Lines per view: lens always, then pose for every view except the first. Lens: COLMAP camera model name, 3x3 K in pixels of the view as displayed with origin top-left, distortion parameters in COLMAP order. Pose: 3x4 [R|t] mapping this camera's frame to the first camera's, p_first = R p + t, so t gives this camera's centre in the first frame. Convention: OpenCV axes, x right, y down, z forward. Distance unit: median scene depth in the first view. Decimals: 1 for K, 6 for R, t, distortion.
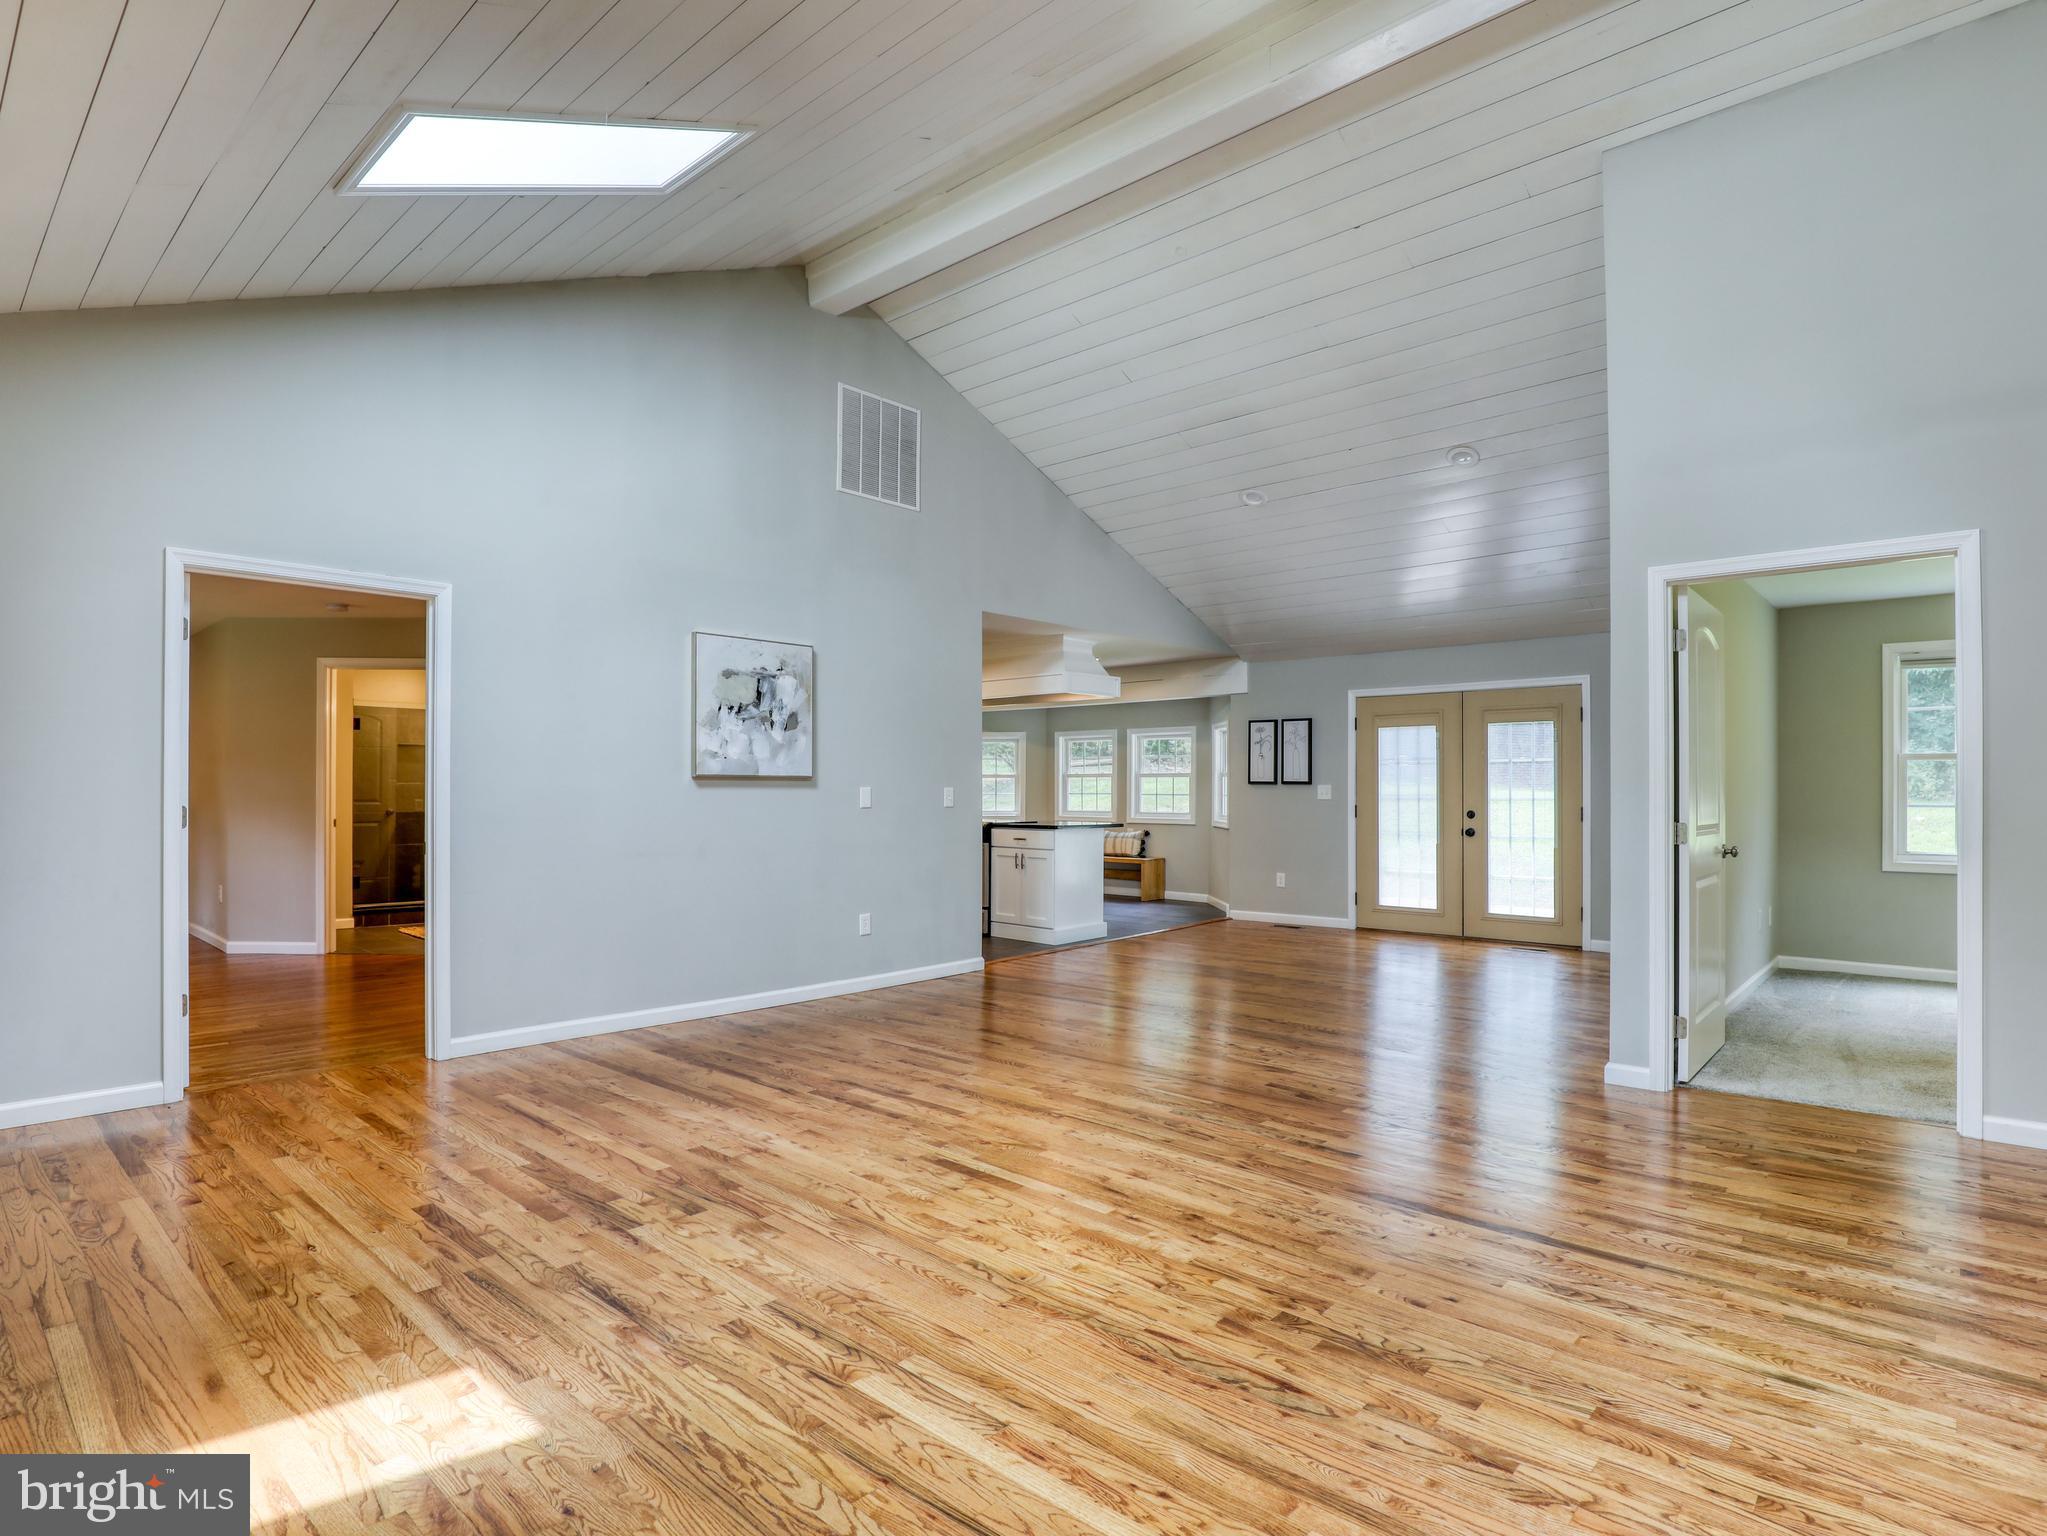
lens RADIAL K [[1074.1, 0, 1005.9], [0, 1074.1, 780.4], [0, 0, 1]] dist [-0.035033, 0.006639]
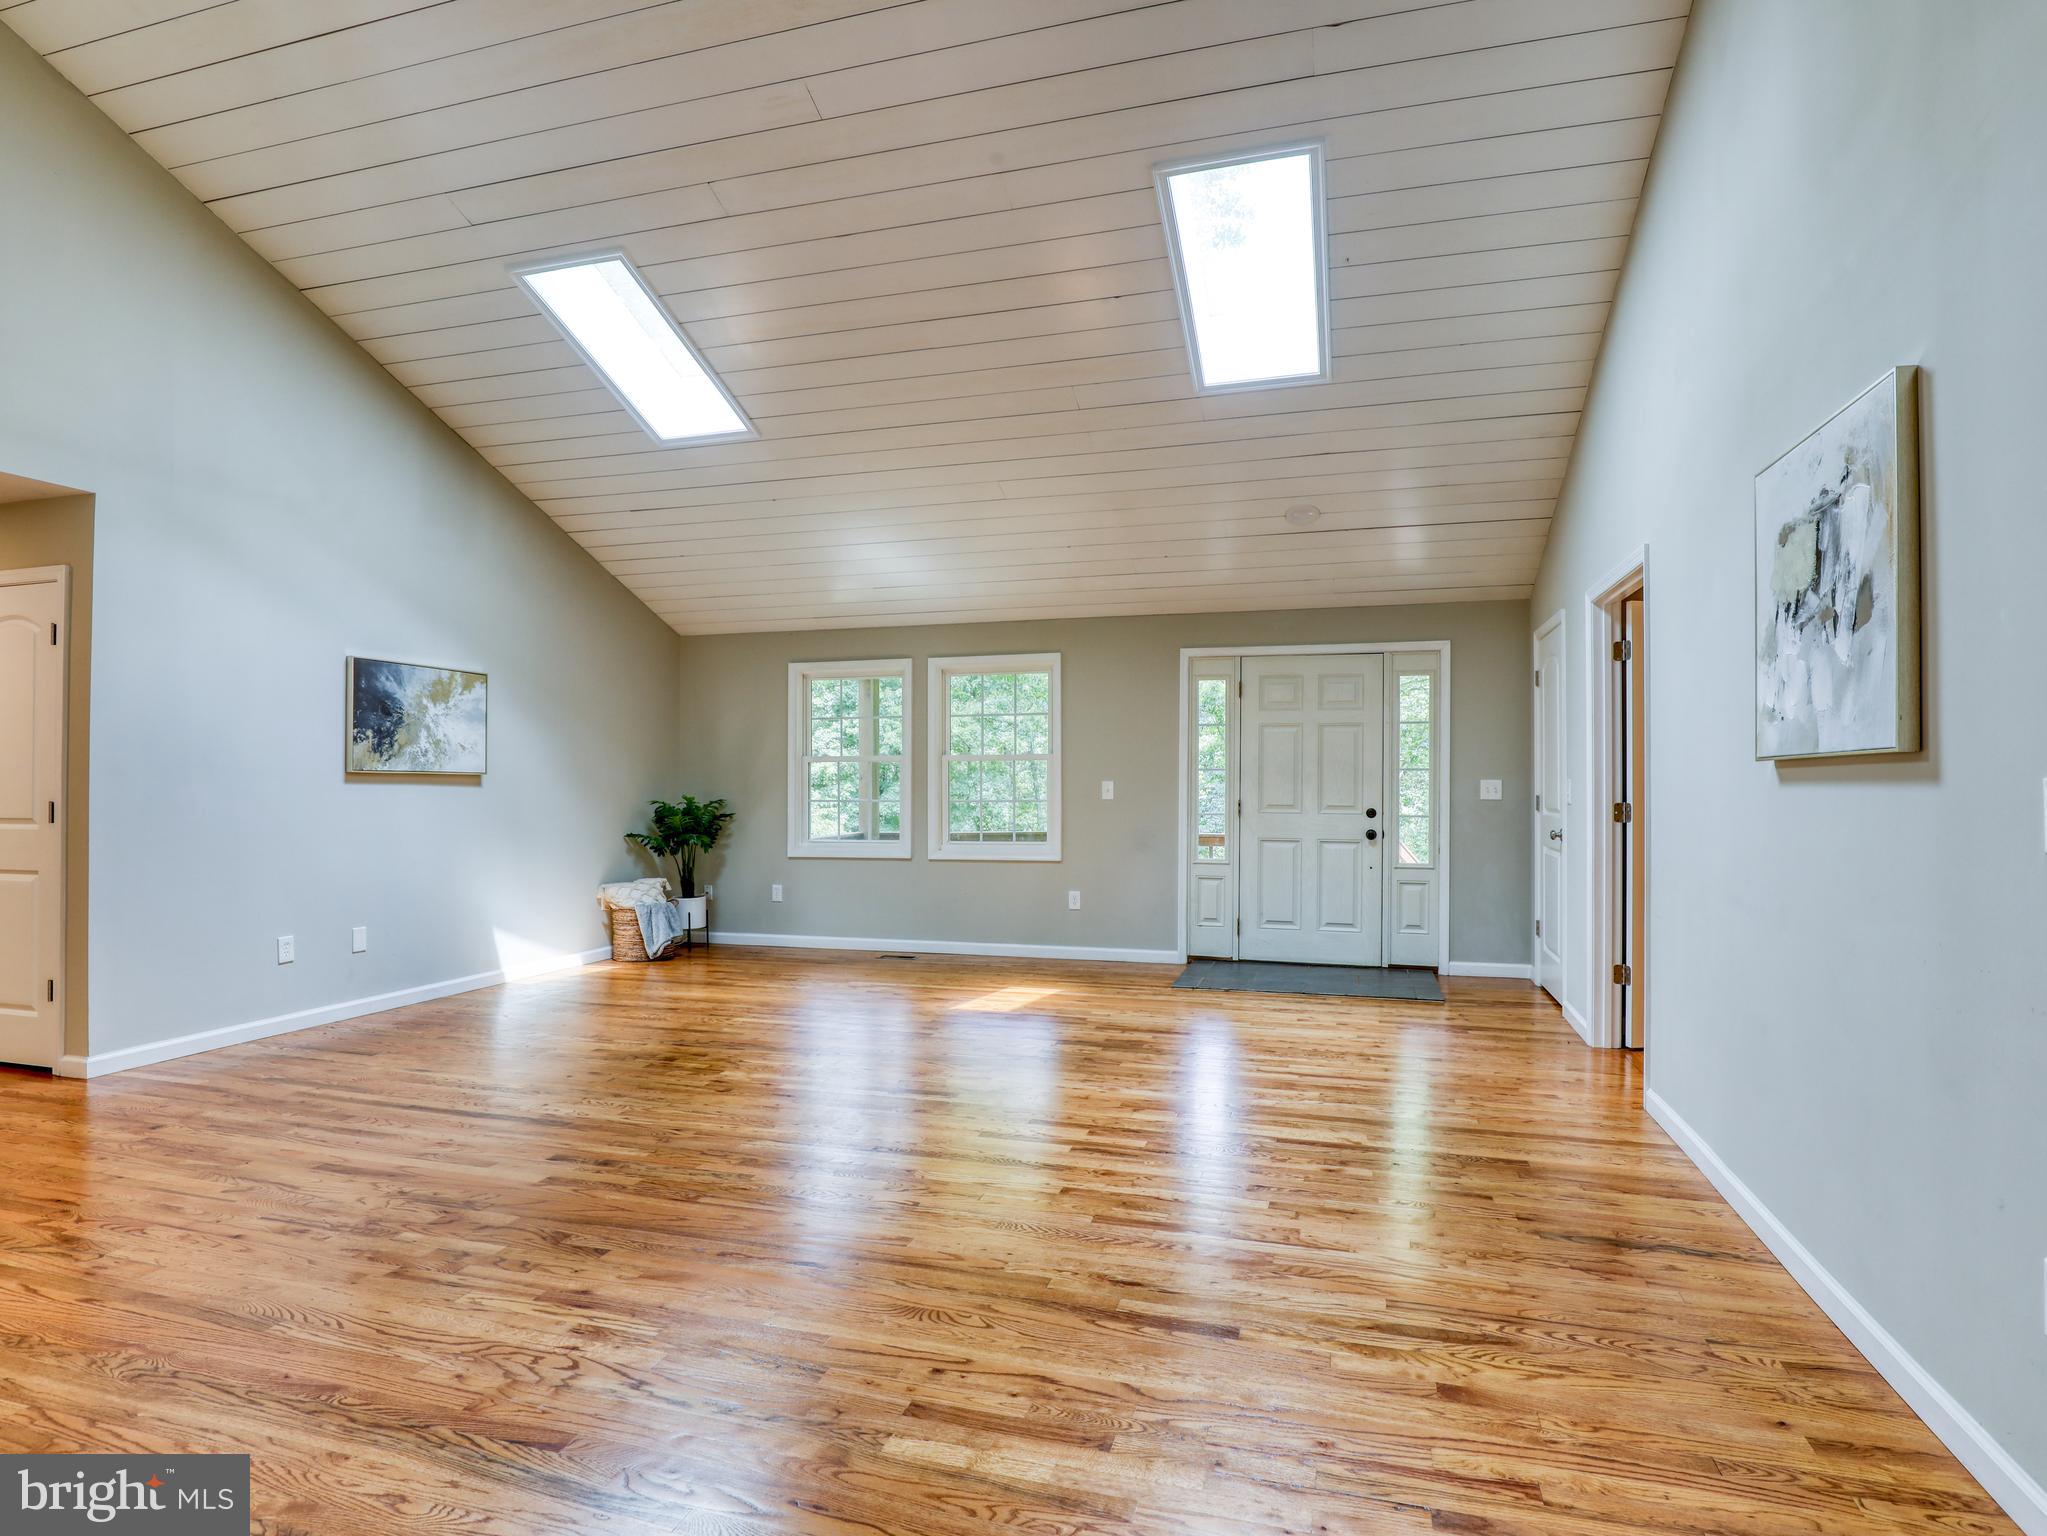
lens RADIAL K [[1074.1, 0, 1060.0], [0, 1074.1, 769.2], [0, 0, 1]] dist [-0.035033, 0.006639]
pose [[-0.883948, -0.010714, -0.467463, 0.309345], [0.001889, 0.999647, -0.026484, 0.016718], [0.467582, -0.024294, -0.883616, 1.714817]]
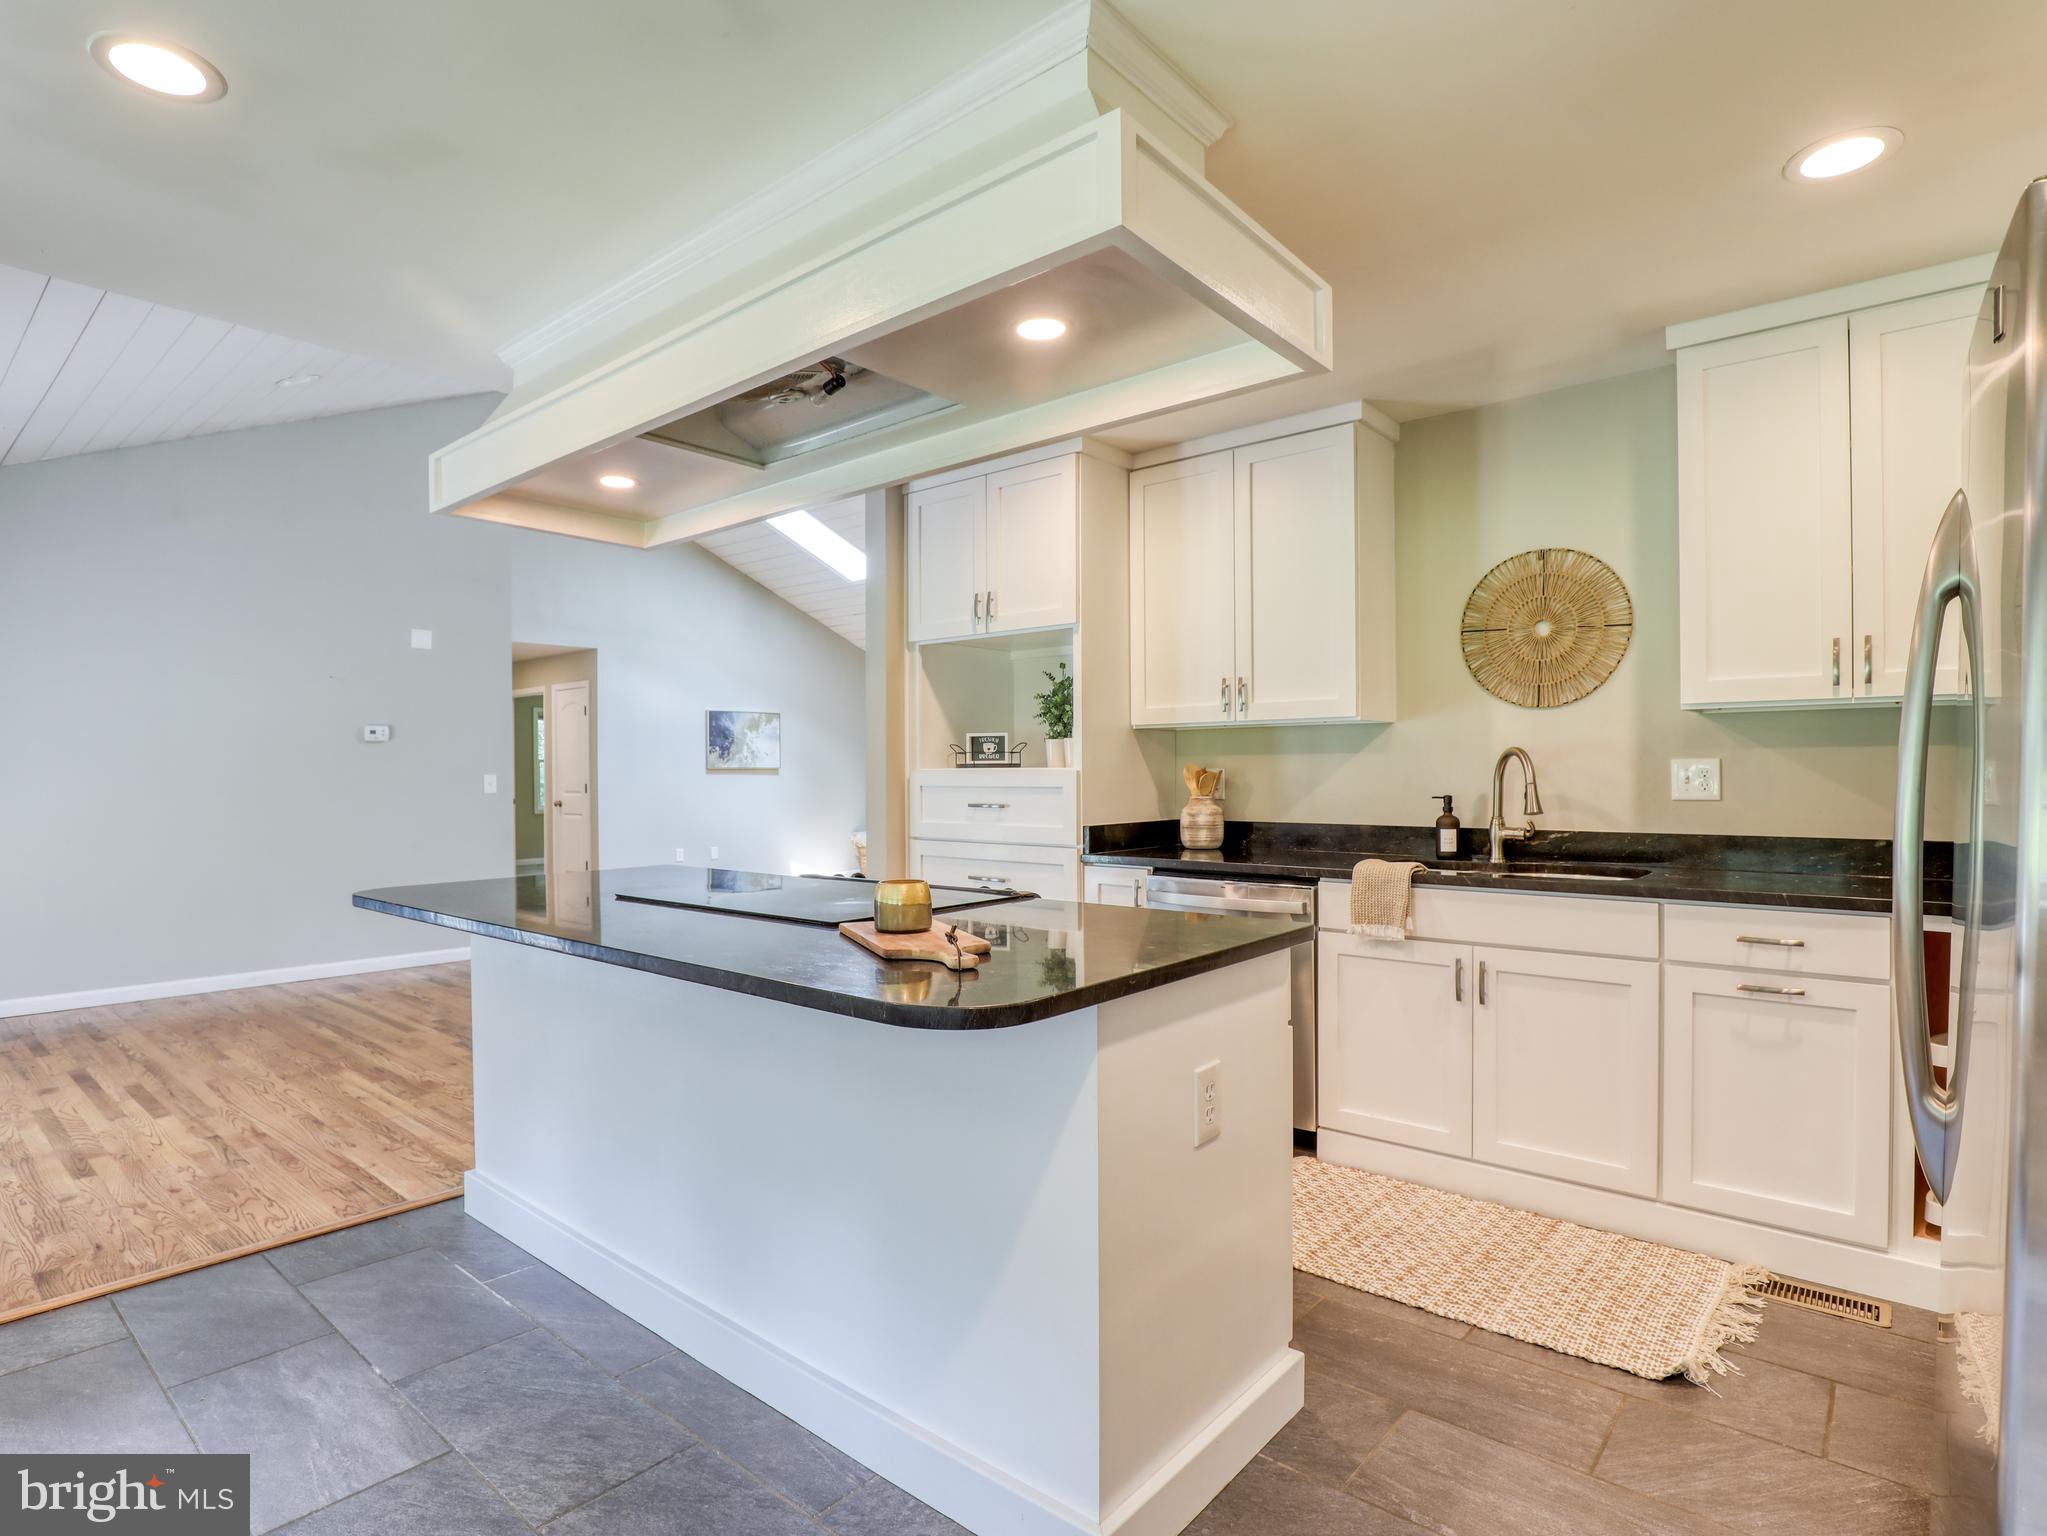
lens RADIAL K [[1074.1, 0, 1003.0], [0, 1074.1, 778.7], [0, 0, 1]] dist [-0.035033, 0.006639]
pose [[-0.999081, 0.003928, -0.042689, -0.124347], [0.004035, 0.999989, -0.002411, 0.018015], [0.042679, -0.002581, -0.999086, 2.776167]]
